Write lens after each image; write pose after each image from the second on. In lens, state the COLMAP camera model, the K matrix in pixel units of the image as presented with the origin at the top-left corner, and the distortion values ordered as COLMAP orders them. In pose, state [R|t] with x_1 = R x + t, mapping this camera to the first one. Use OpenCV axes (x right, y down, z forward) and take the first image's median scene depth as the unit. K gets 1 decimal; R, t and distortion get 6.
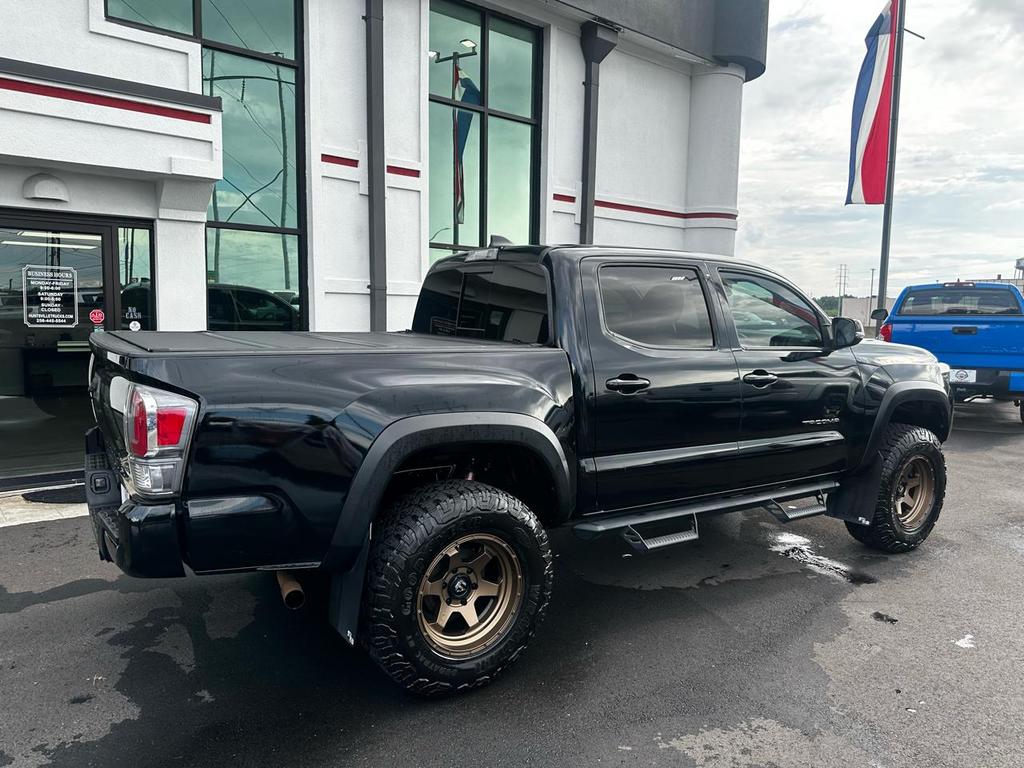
lens RADIAL K [[752.3, 0, 513.2], [0, 752.3, 381.3], [0, 0, 1]] dist [0.046210, -0.037810]
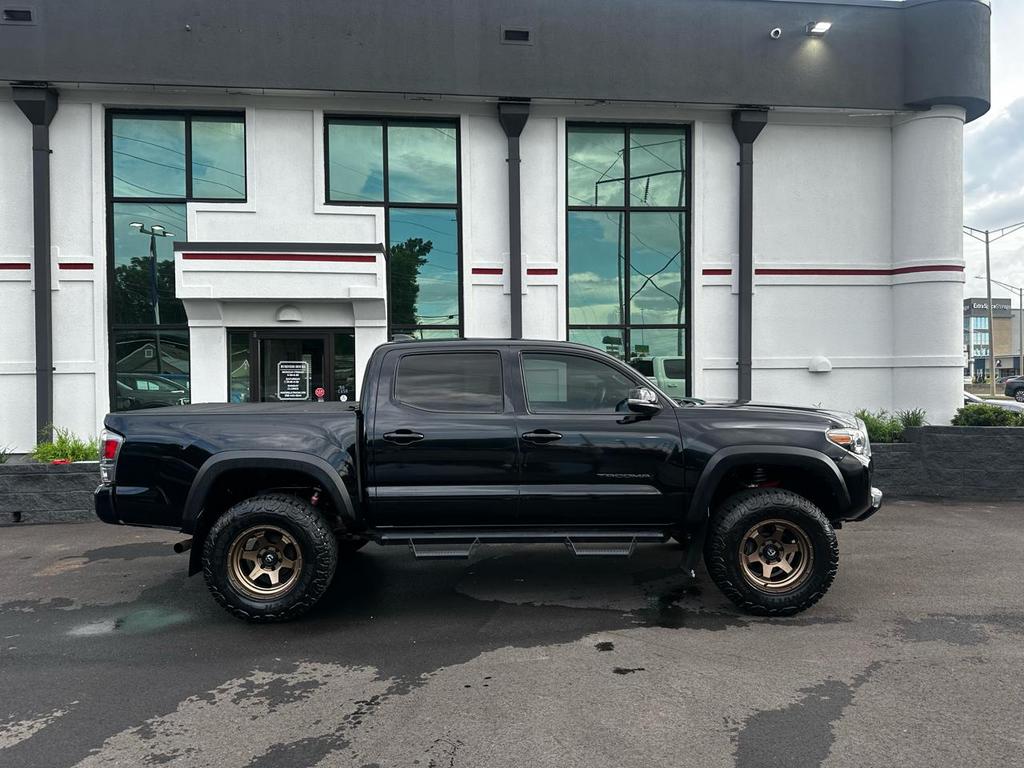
lens RADIAL K [[752.3, 0, 512.9], [0, 752.3, 388.8], [0, 0, 1]] dist [0.046210, -0.037810]
pose [[0.823146, -0.015594, -0.567616, 0.681531], [-0.029009, 0.997163, -0.069463, 0.002692], [0.567089, 0.073644, 0.820358, -0.037492]]
